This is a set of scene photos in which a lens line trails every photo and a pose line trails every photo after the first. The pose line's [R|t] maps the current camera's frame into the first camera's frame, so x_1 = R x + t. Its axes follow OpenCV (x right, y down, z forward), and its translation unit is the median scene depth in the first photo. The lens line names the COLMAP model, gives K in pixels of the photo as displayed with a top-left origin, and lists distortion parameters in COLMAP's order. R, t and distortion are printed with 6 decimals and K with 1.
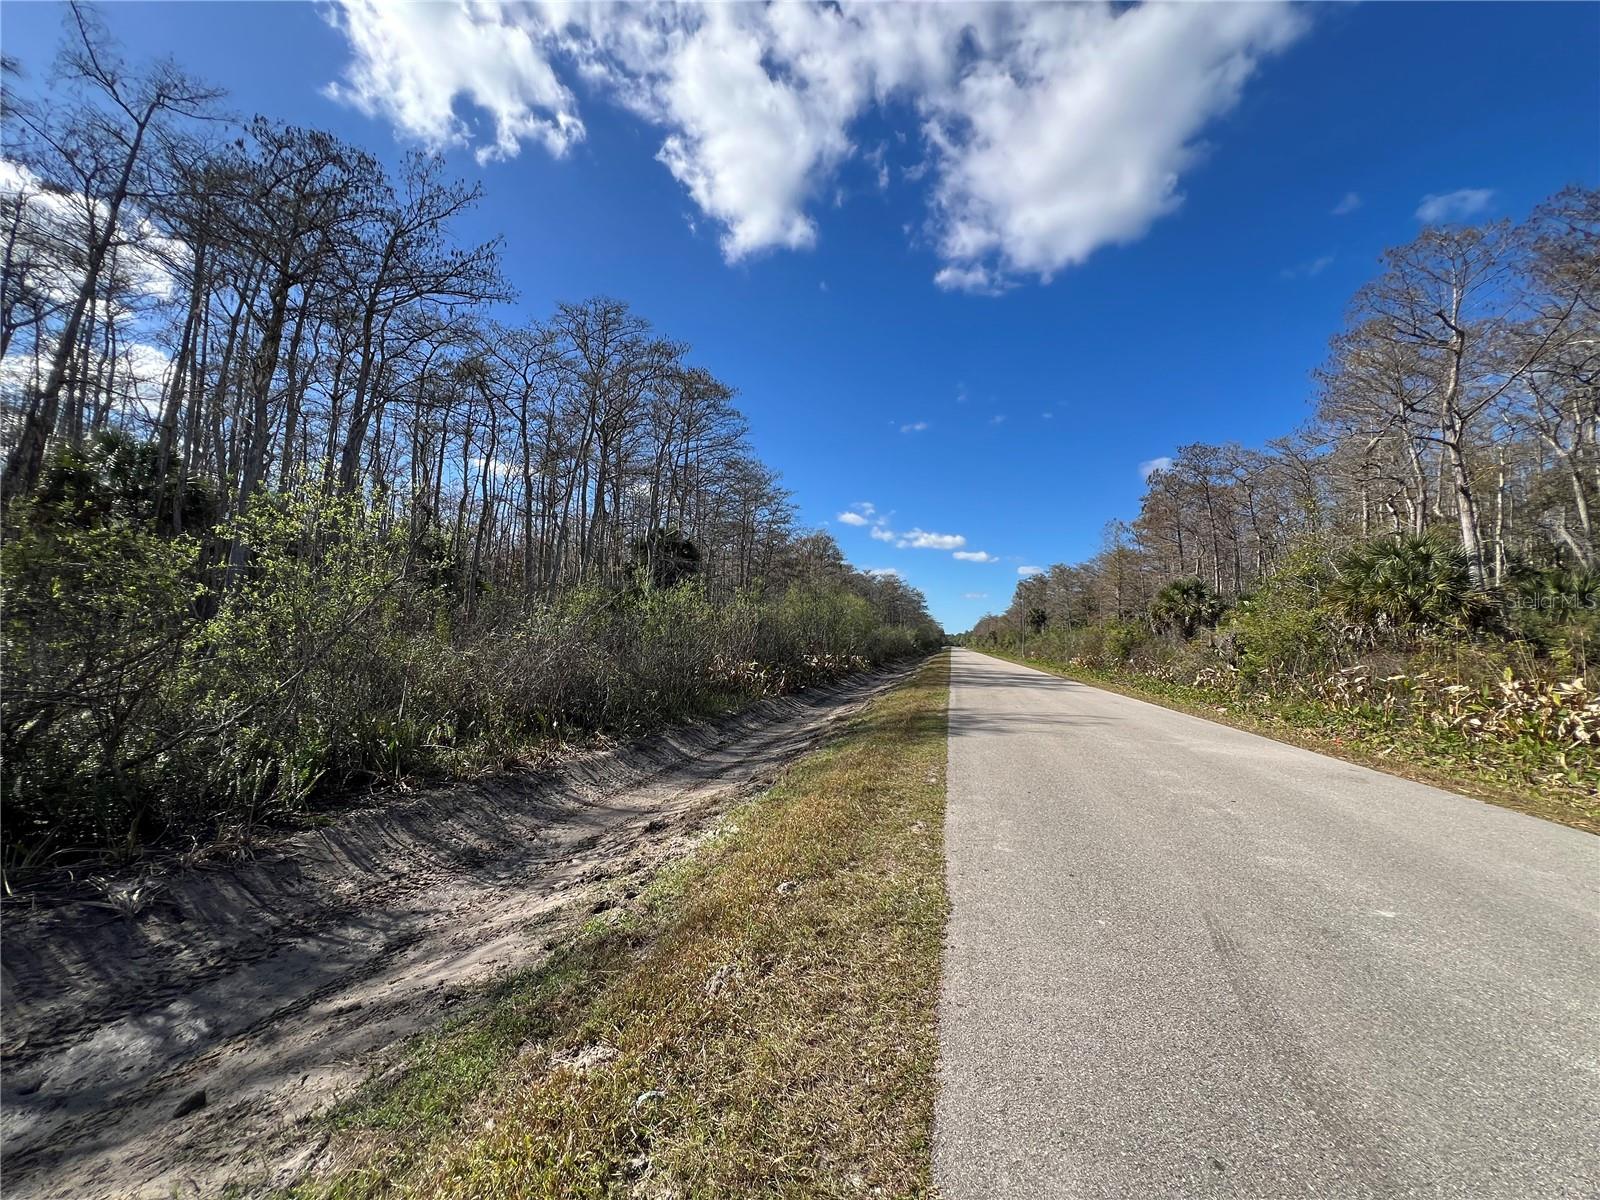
lens RADIAL K [[646.3, 0, 798.6], [0, 646.3, 598.5], [0, 0, 1]] dist [-0.000131, 0.000520]
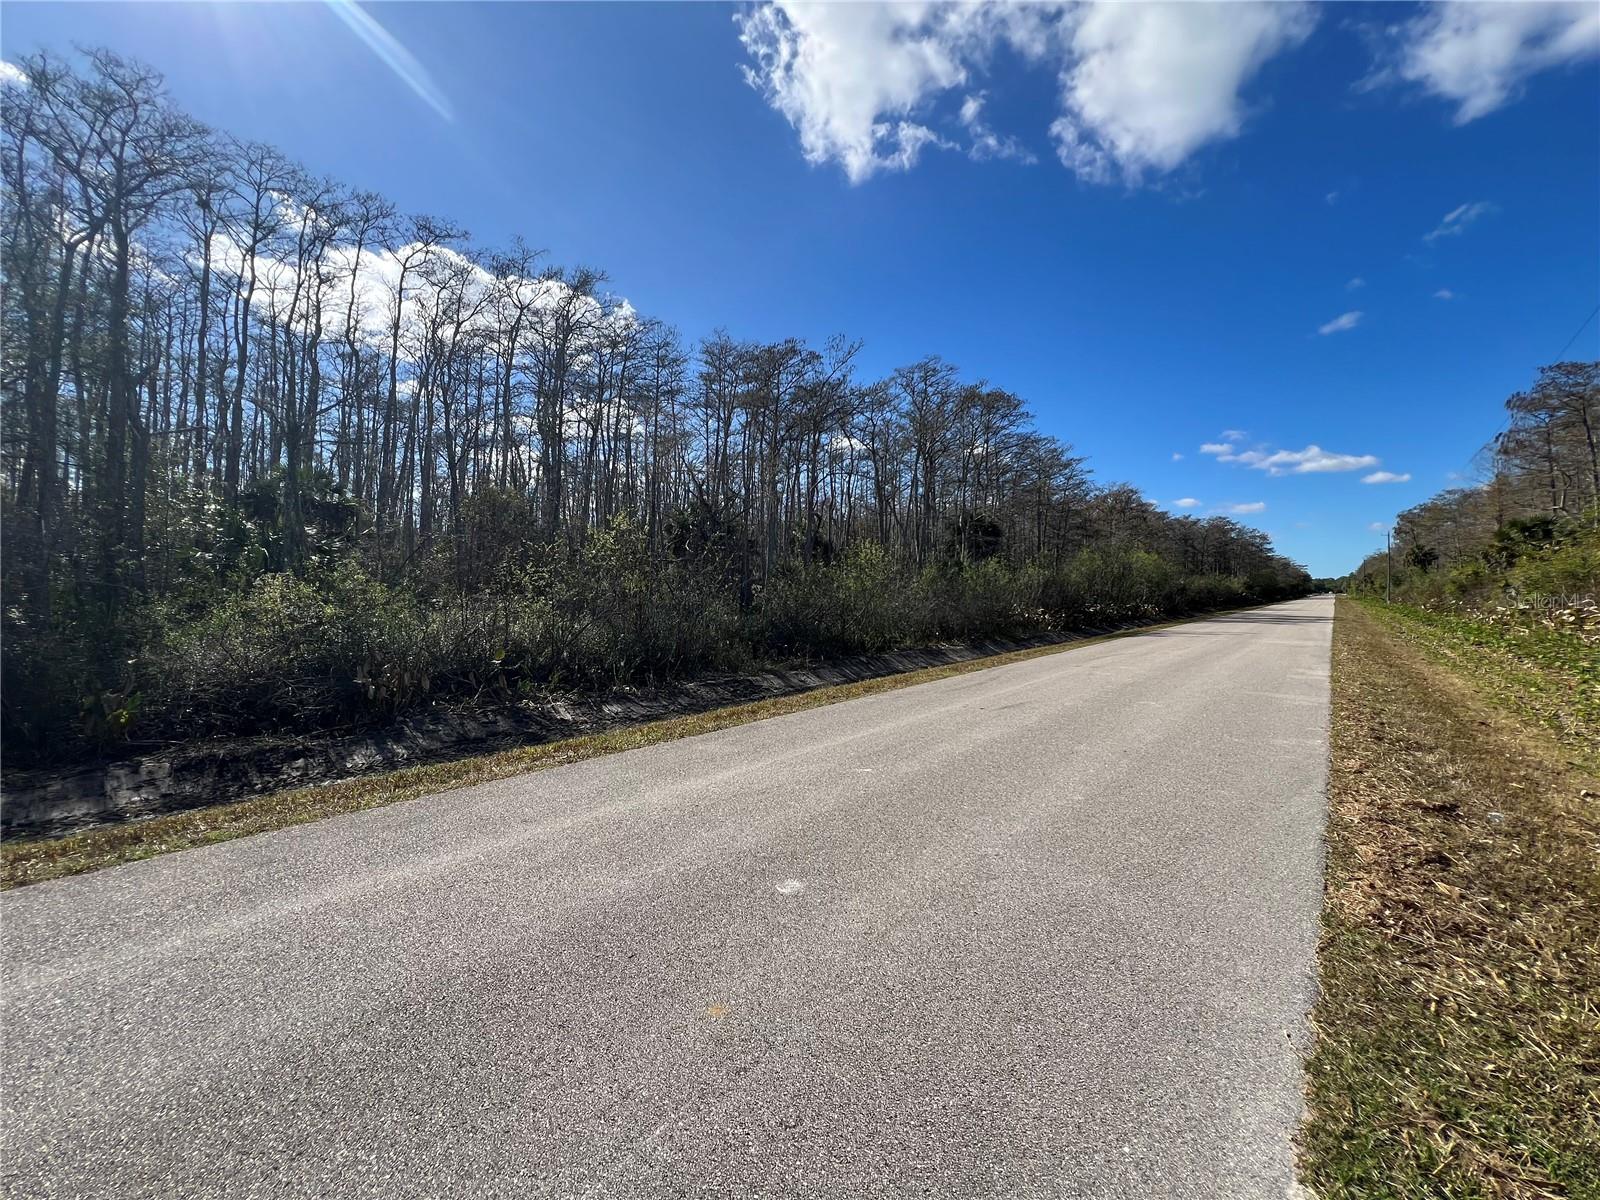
lens RADIAL K [[646.3, 0, 802.3], [0, 646.3, 596.1], [0, 0, 1]] dist [-0.000131, 0.000520]
pose [[0.897661, -0.028808, -0.439743, 0.196026], [0.056855, 0.997092, 0.050739, -0.081351], [0.437003, -0.070548, 0.896689, -1.228740]]
